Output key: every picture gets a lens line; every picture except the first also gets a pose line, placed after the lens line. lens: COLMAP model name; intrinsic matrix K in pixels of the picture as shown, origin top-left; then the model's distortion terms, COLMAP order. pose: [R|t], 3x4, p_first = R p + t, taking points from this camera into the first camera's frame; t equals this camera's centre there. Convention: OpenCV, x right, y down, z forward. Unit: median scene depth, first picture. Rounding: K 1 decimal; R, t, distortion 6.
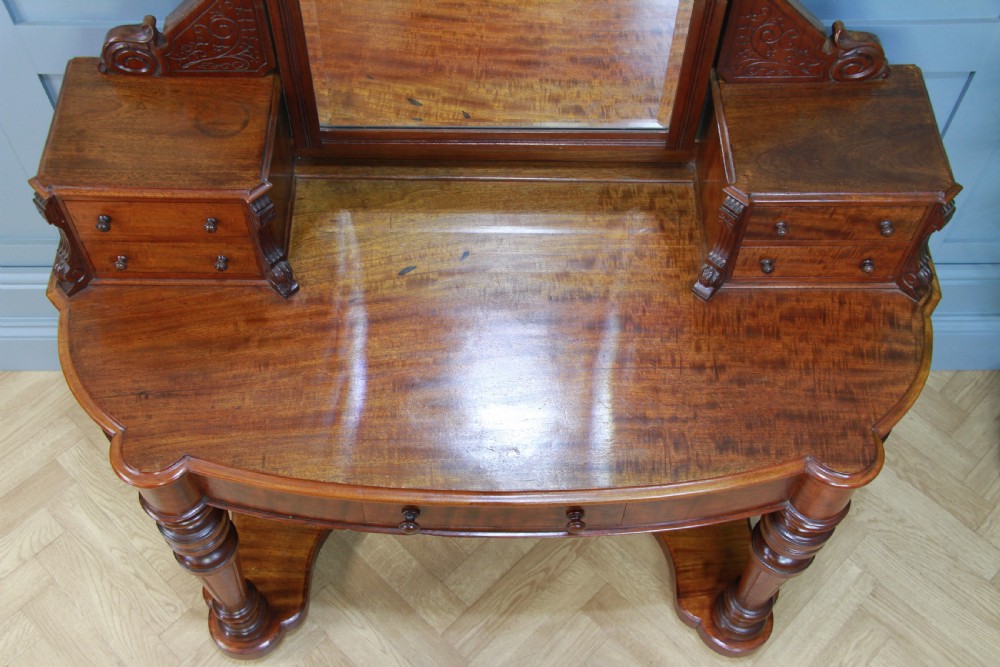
lens RADIAL K [[1140.1, 0, 500.0], [0, 1140.1, 333.5], [0, 0, 1]] dist [-0.013552, 0.021690]
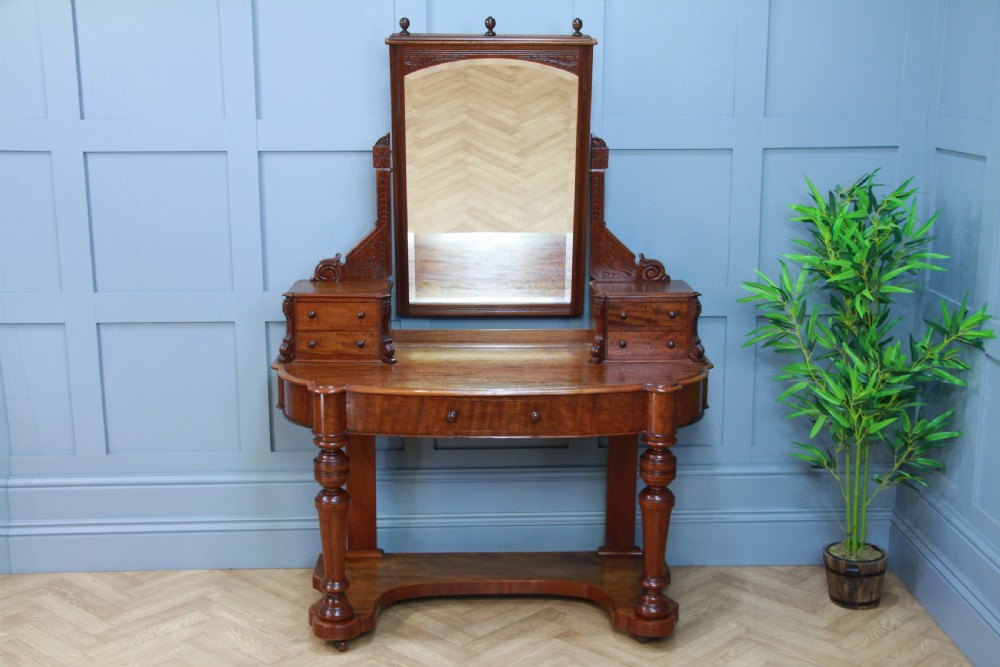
lens RADIAL K [[1307.5, 0, 505.9], [0, 1307.5, 334.1], [0, 0, 1]] dist [0.027214, 0.024716]
pose [[0.999681, -0.018403, 0.017273, -0.019226], [0.025222, 0.702823, -0.710918, 1.579332], [0.000943, 0.711127, 0.703063, -0.674848]]
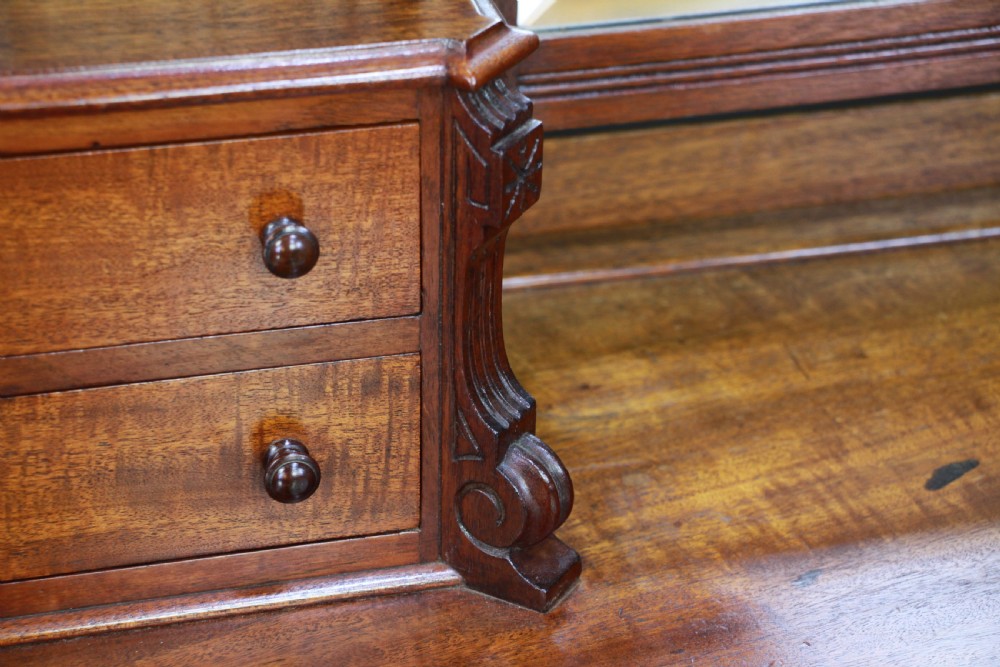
lens RADIAL K [[2795.7, 0, 500.0], [0, 2795.7, 333.5], [0, 0, 1]] dist [0.296891, 0.397590]
pose [[0.972125, -0.127624, 0.196683, -0.302737], [0.203783, 0.874773, -0.439596, 0.176175], [-0.115950, 0.467423, 0.876397, 0.444751]]
